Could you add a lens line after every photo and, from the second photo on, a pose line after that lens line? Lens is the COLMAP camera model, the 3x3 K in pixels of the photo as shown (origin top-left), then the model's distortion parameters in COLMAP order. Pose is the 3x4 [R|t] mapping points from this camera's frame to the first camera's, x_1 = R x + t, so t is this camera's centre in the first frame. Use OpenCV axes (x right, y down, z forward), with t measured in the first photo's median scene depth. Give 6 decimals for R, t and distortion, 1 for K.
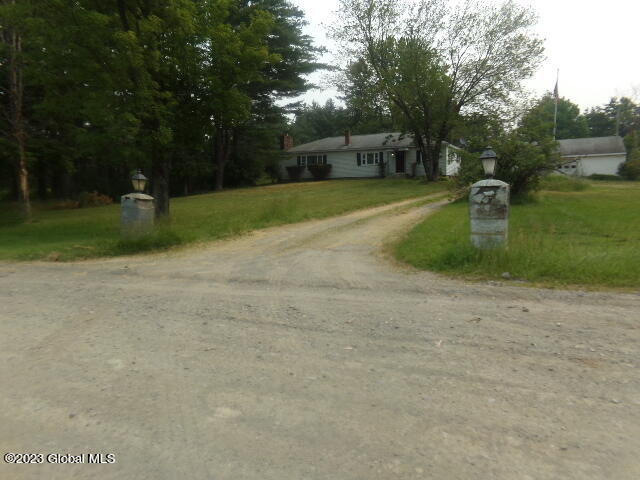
lens RADIAL K [[420.7, 0, 316.1], [0, 420.7, 232.4], [0, 0, 1]] dist [0.003422, 0.005687]
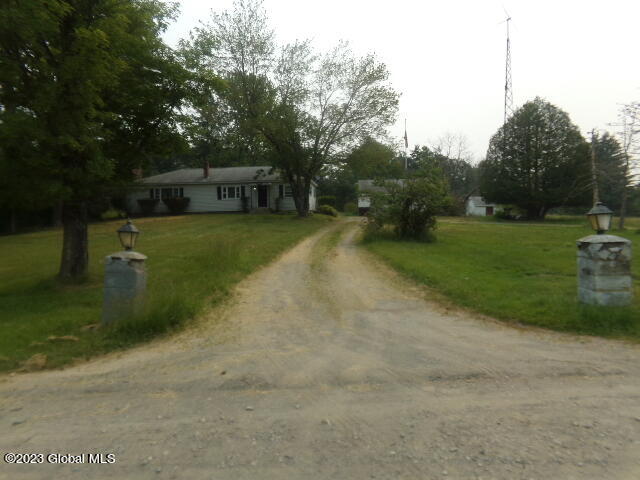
lens RADIAL K [[422.4, 0, 310.9], [0, 422.4, 240.9], [0, 0, 1]] dist [-0.023535, 0.004175]
pose [[0.928981, -0.022329, 0.369453, -0.106109], [0.042870, 0.997952, -0.047480, -0.016850], [-0.367636, 0.059947, 0.928036, 0.060968]]
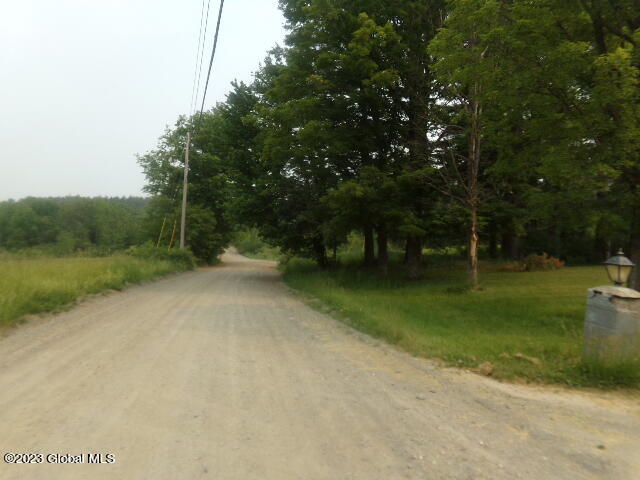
lens RADIAL K [[422.4, 0, 310.9], [0, 422.4, 240.9], [0, 0, 1]] dist [-0.023535, 0.004175]
pose [[0.550922, 0.012583, -0.834462, -0.040620], [-0.102445, 0.993344, -0.052656, -0.021452], [0.828245, 0.114496, 0.548544, 0.071162]]
